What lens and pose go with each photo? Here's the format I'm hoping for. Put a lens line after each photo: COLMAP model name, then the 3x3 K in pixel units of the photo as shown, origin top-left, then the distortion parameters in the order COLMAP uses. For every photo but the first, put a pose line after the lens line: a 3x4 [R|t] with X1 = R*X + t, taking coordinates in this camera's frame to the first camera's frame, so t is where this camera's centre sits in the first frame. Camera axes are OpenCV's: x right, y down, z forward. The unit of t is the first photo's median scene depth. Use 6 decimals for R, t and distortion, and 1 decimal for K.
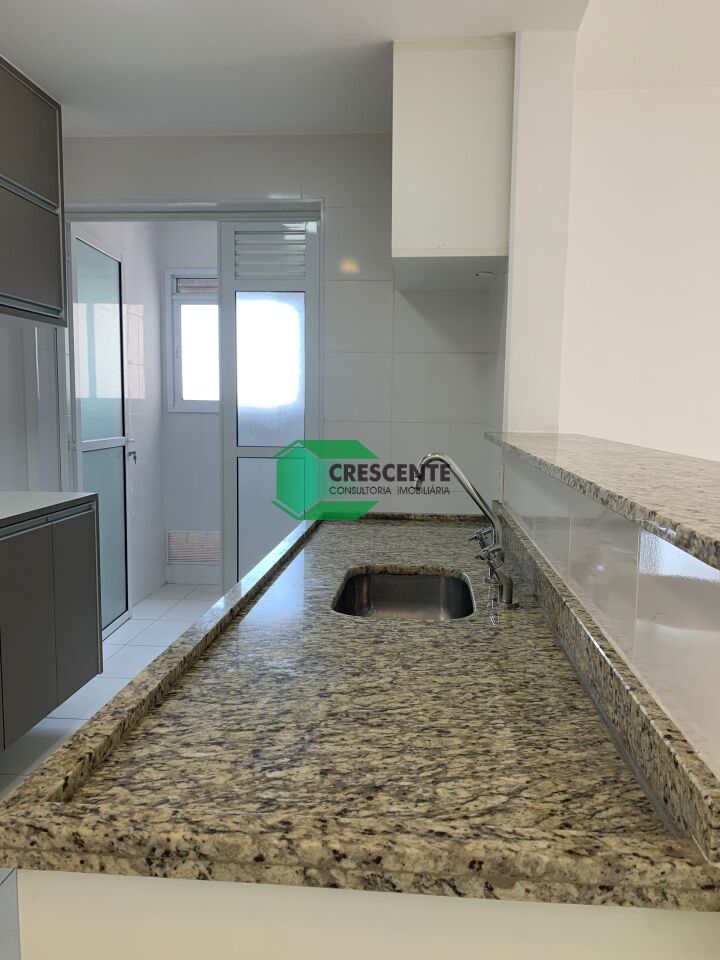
lens RADIAL K [[722.7, 0, 383.2], [0, 722.7, 481.2], [0, 0, 1]] dist [-0.002227, 0.000726]
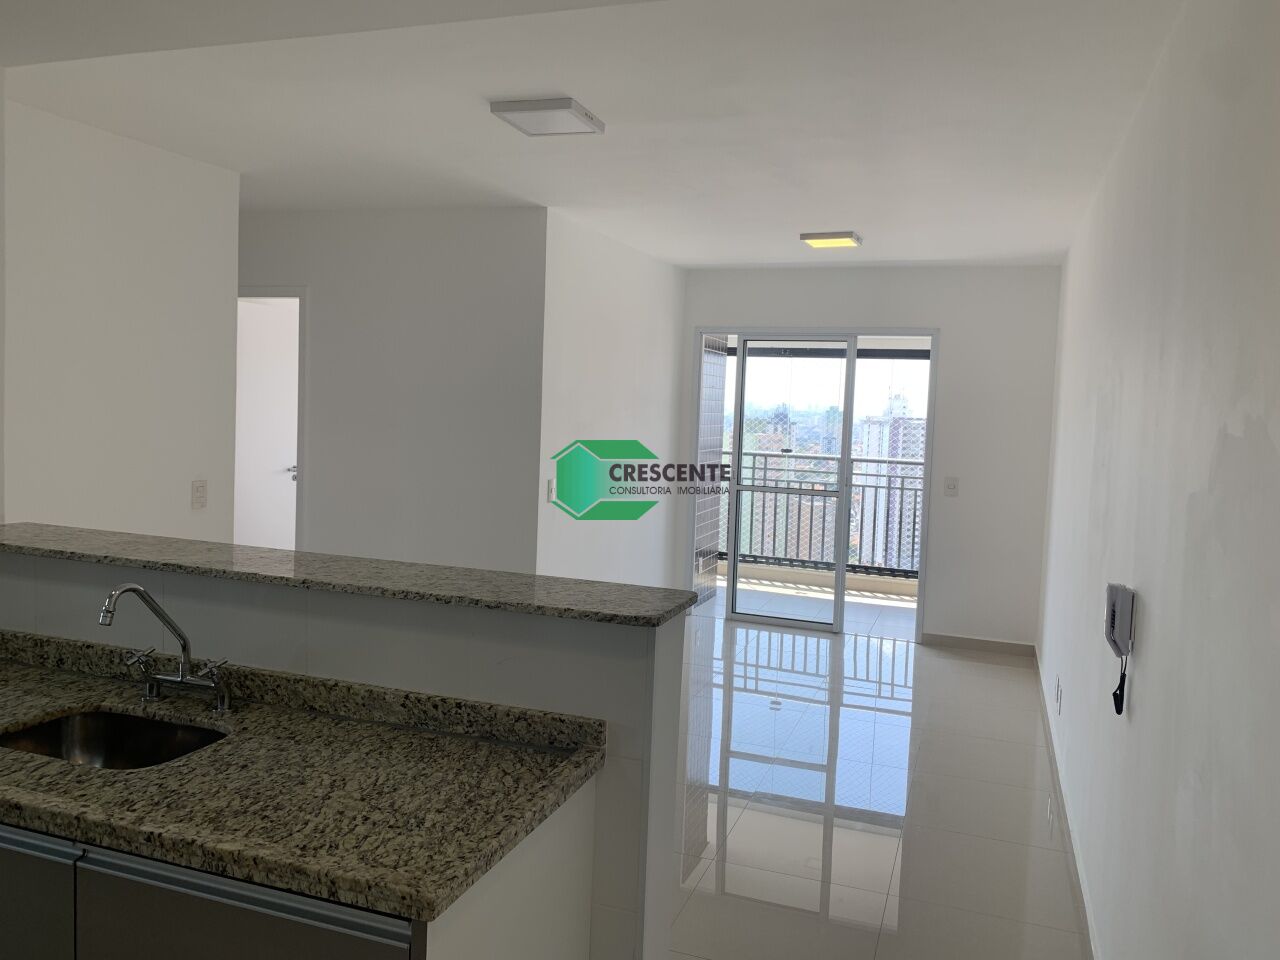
lens RADIAL K [[963.6, 0, 656.4], [0, 963.6, 478.1], [0, 0, 1]] dist [-0.002227, 0.000726]
pose [[0.262373, -0.076974, 0.961892, -1.483918], [0.073015, 0.995539, 0.059751, -0.313012], [-0.962200, 0.054555, 0.266823, -0.031064]]
